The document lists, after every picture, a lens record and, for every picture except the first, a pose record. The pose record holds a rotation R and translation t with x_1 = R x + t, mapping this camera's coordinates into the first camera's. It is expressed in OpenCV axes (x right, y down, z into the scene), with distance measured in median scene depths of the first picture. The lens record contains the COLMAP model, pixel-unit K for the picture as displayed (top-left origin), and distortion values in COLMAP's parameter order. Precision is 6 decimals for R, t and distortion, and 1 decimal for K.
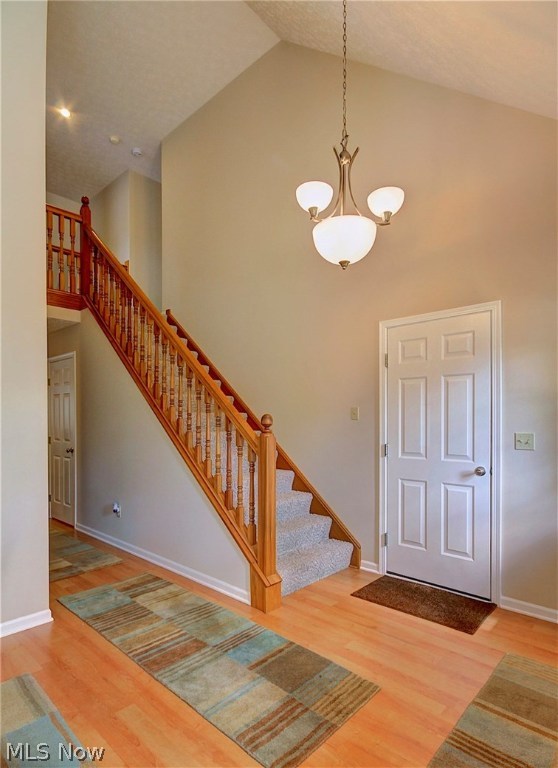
lens RADIAL K [[415.1, 0, 255.9], [0, 415.1, 423.8], [0, 0, 1]] dist [-0.021673, -0.000083]
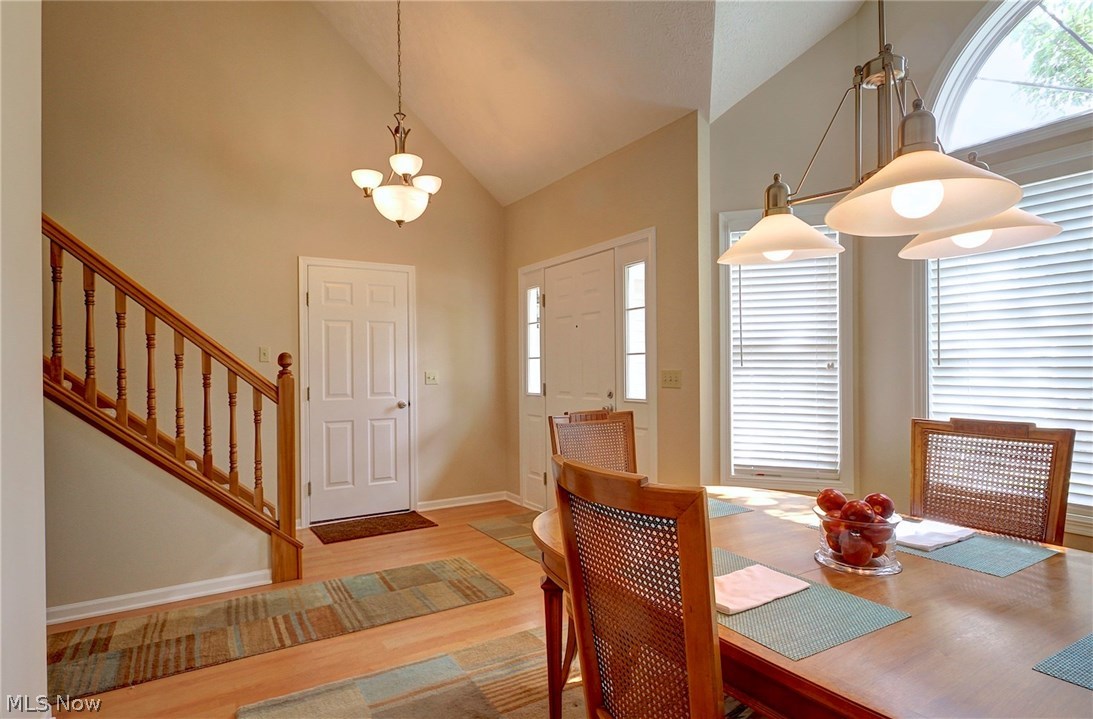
lens RADIAL K [[564.6, 0, 545.4], [0, 564.6, 364.0], [0, 0, 1]] dist [0.002421, -0.000012]
pose [[0.261520, 0.007185, 0.965171, -0.939210], [0.013697, 0.999844, -0.011155, 0.020697], [-0.965101, 0.016137, 0.261381, 0.167012]]
